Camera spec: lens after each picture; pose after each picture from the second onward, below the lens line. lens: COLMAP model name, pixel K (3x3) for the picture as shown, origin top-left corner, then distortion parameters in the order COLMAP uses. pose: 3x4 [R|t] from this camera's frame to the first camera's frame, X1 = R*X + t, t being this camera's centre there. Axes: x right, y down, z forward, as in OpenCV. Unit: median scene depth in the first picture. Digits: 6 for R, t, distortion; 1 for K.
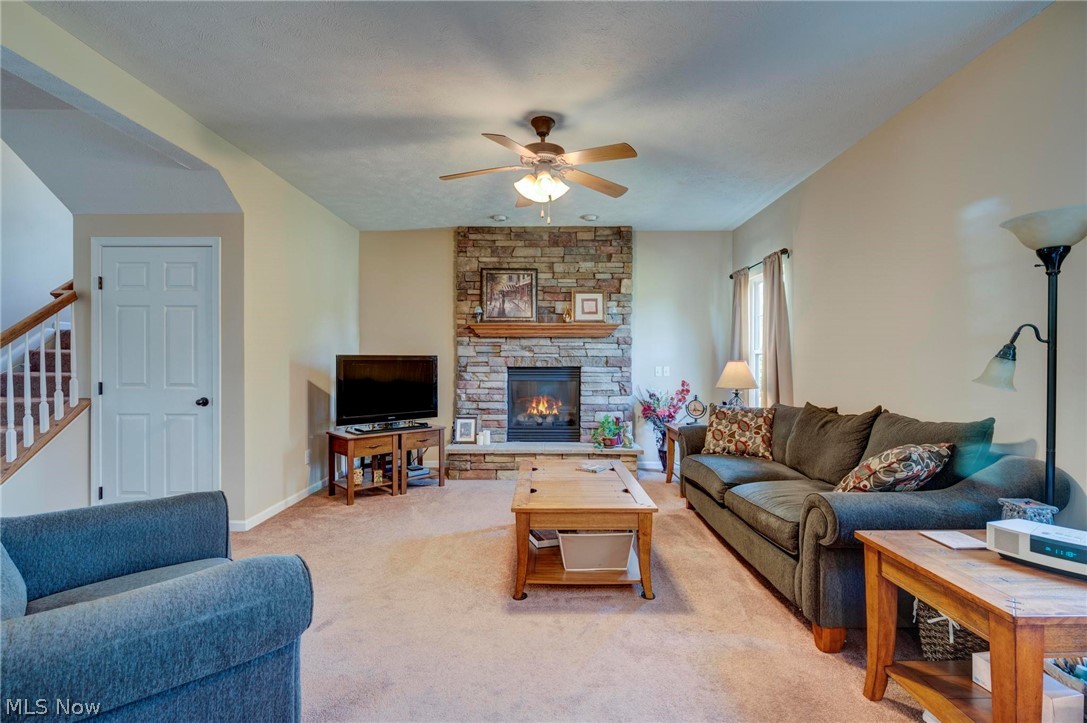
lens RADIAL K [[484.0, 0, 543.5], [0, 484.0, 361.5], [0, 0, 1]] dist [0.002835, 0.000255]
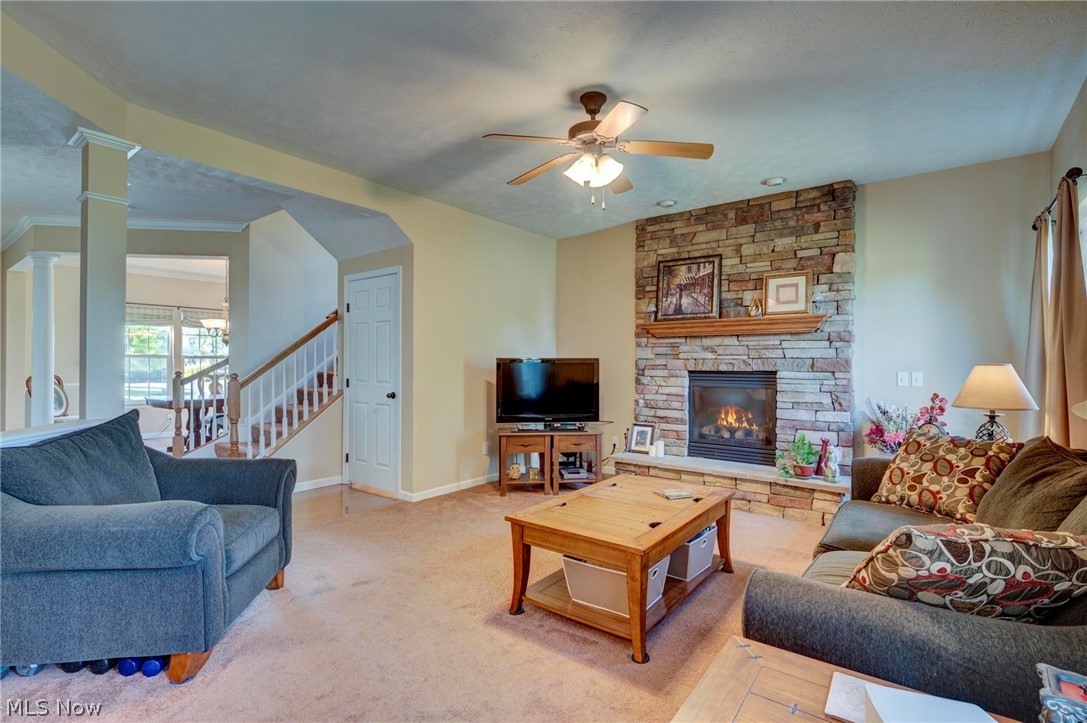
lens RADIAL K [[511.5, 0, 543.5], [0, 511.5, 361.5], [0, 0, 1]] dist [0.000887, 0.000019]
pose [[0.797525, -0.001659, -0.603284, 0.278113], [-0.001928, 0.999984, -0.005299, 0.000011], [0.603283, 0.005389, 0.797509, 0.106216]]
